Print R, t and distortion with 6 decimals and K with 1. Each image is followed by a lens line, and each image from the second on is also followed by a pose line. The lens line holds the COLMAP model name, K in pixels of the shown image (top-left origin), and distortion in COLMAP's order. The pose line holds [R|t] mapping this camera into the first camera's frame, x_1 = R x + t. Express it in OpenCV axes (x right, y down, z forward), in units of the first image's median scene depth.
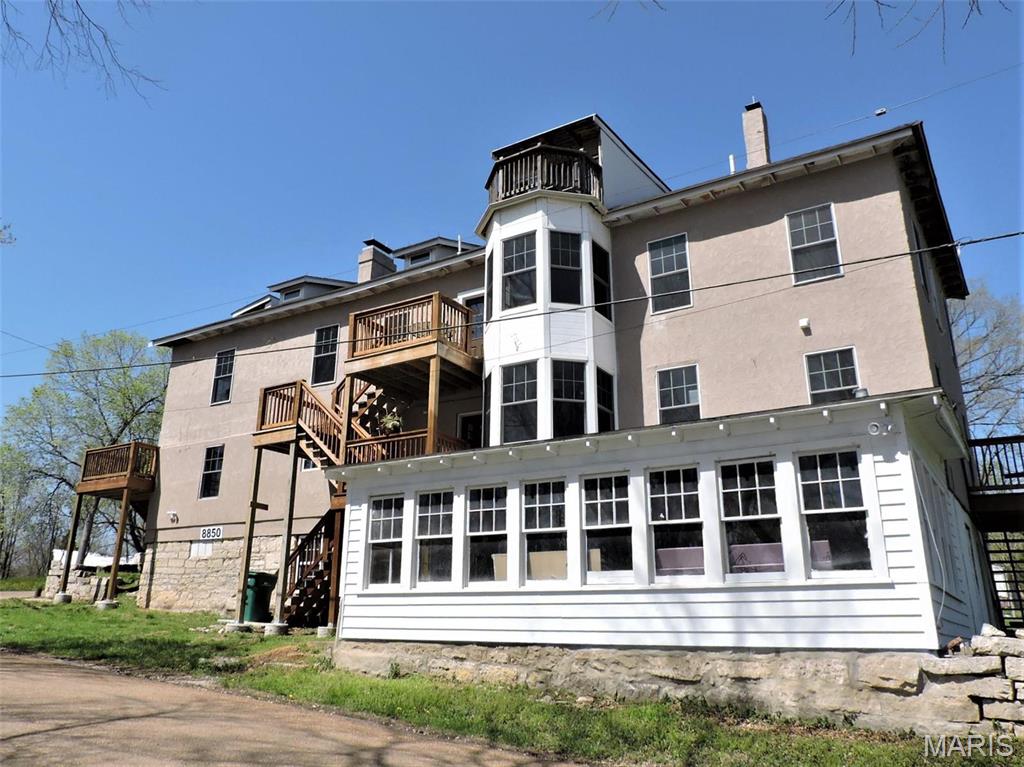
lens RADIAL K [[730.8, 0, 514.4], [0, 730.8, 389.5], [0, 0, 1]] dist [-0.026109, -0.001422]
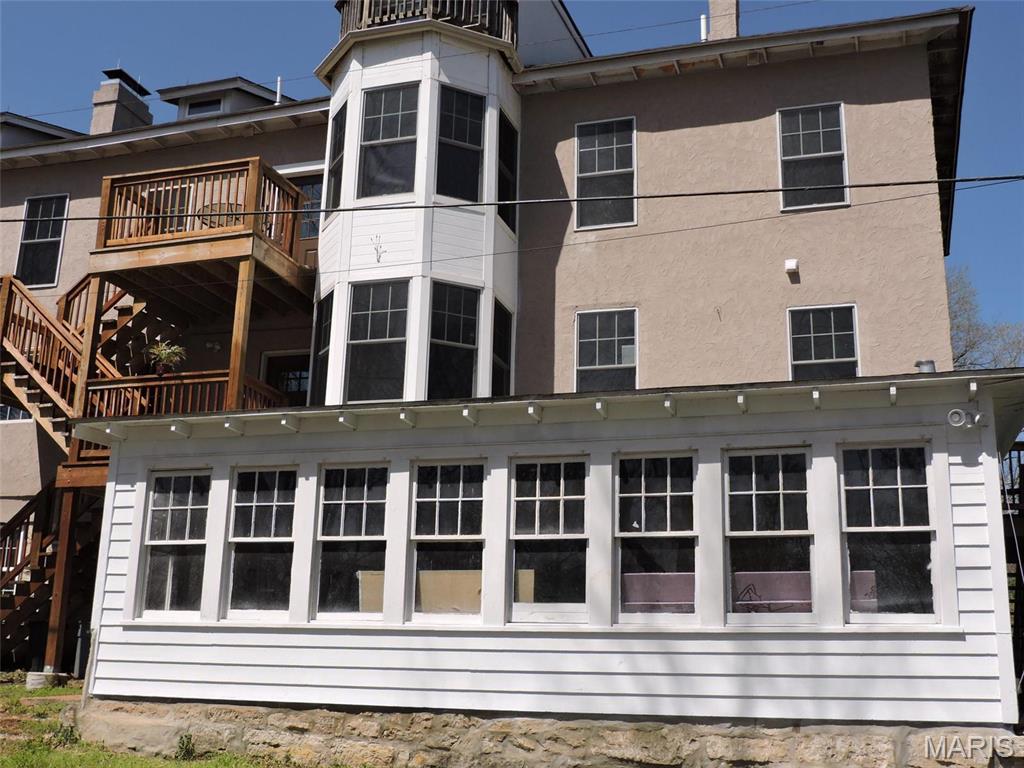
lens RADIAL K [[1019.1, 0, 512.7], [0, 1019.1, 409.0], [0, 0, 1]] dist [-0.060032, 0.028702]
pose [[0.968167, 0.071596, 0.239848, -0.111959], [-0.087826, 0.994465, 0.057663, 0.018465], [-0.234392, -0.076892, 0.969096, 0.101979]]
